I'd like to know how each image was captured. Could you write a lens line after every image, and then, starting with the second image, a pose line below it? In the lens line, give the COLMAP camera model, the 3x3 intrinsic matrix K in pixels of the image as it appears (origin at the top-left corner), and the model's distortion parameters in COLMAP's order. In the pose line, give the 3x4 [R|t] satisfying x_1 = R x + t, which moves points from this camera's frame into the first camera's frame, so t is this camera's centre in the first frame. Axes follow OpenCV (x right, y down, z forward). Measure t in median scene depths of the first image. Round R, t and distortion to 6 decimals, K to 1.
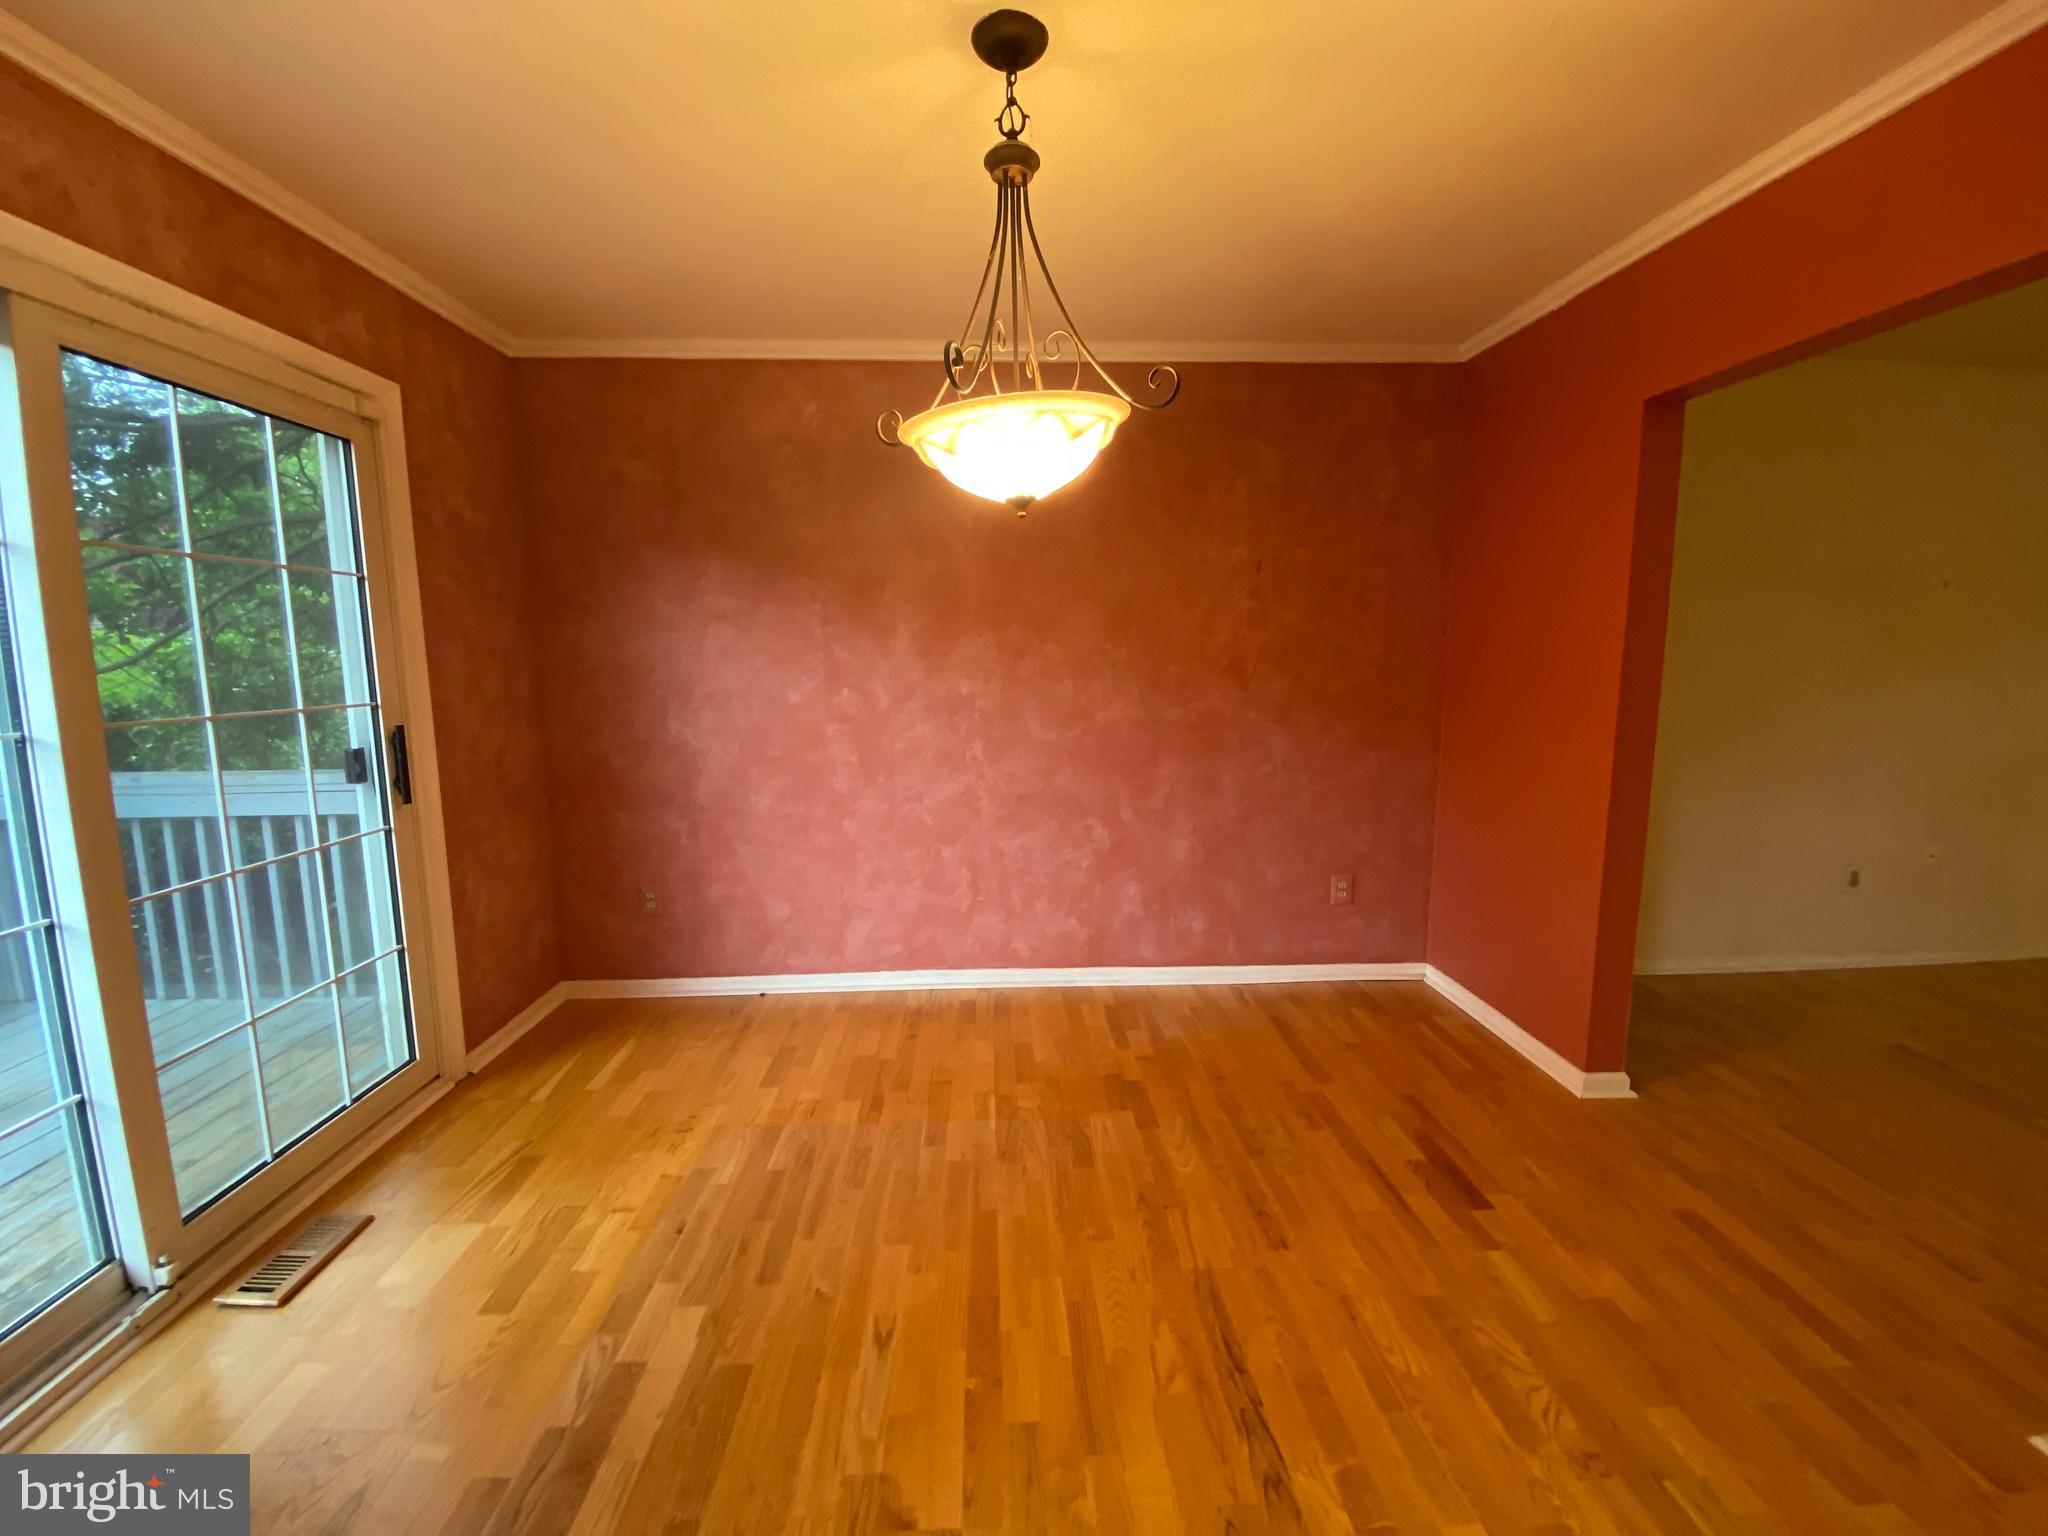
lens RADIAL K [[825.4, 0, 1022.0], [0, 825.4, 758.3], [0, 0, 1]] dist [0.047924, -0.039630]
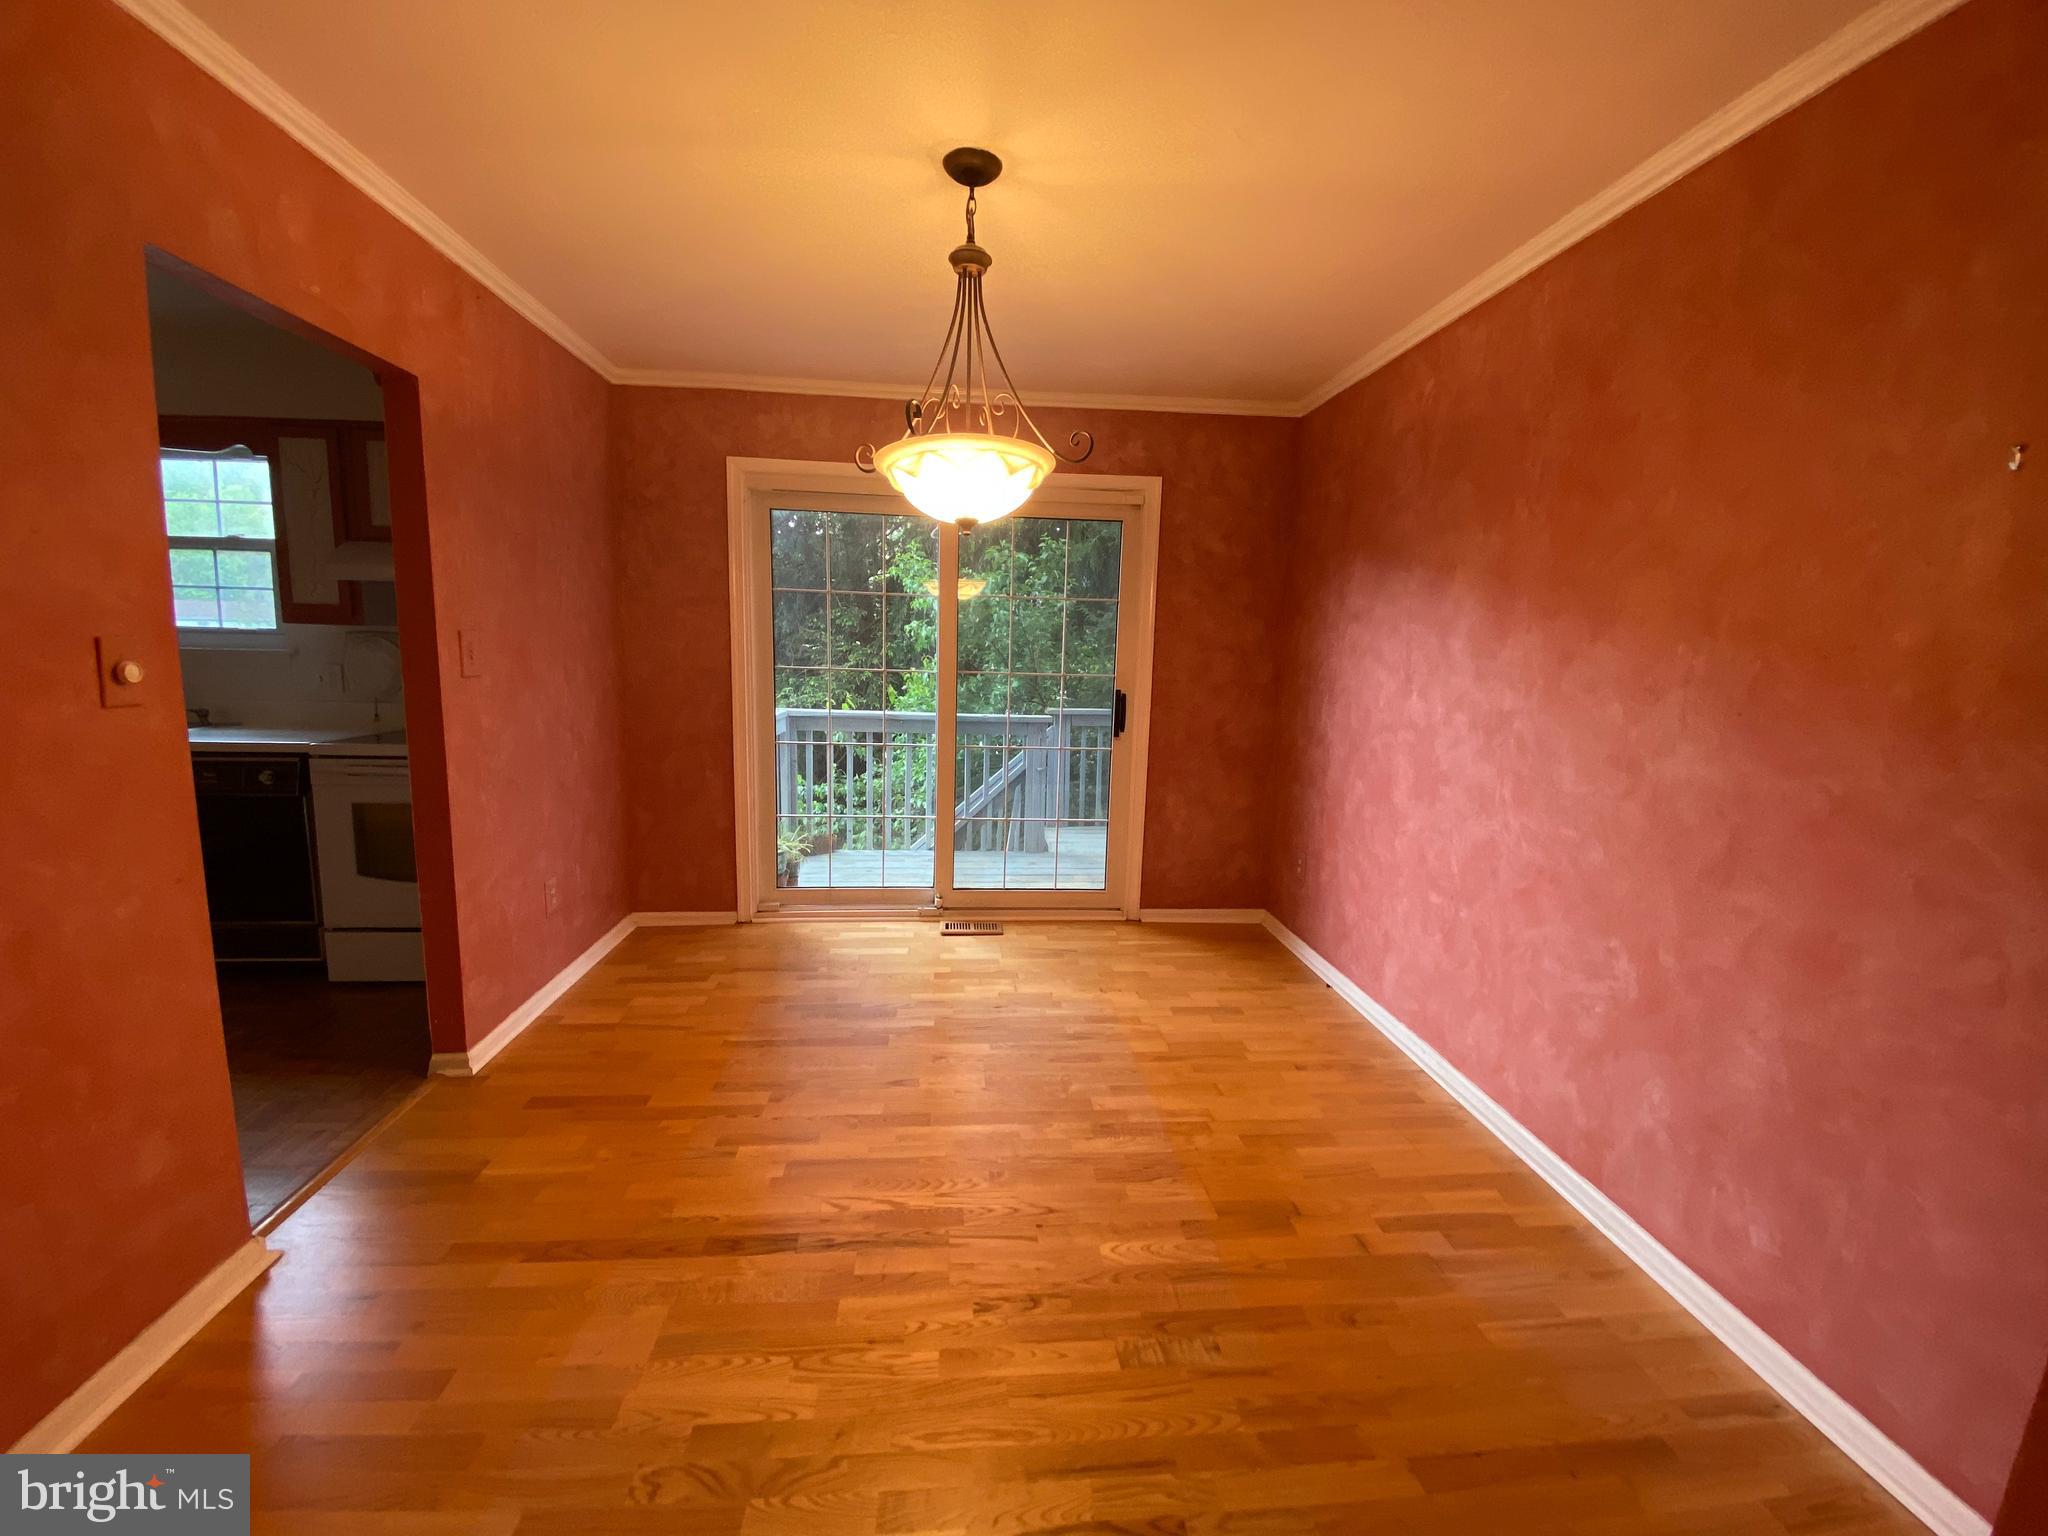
lens RADIAL K [[864.5, 0, 1018.0], [0, 864.5, 755.4], [0, 0, 1]] dist [-0.000574, -0.019576]
pose [[0.007969, 0.133985, -0.990951, 0.728361], [-0.151678, 0.979678, 0.131241, -0.077679], [0.988398, 0.149260, 0.028130, 0.582291]]
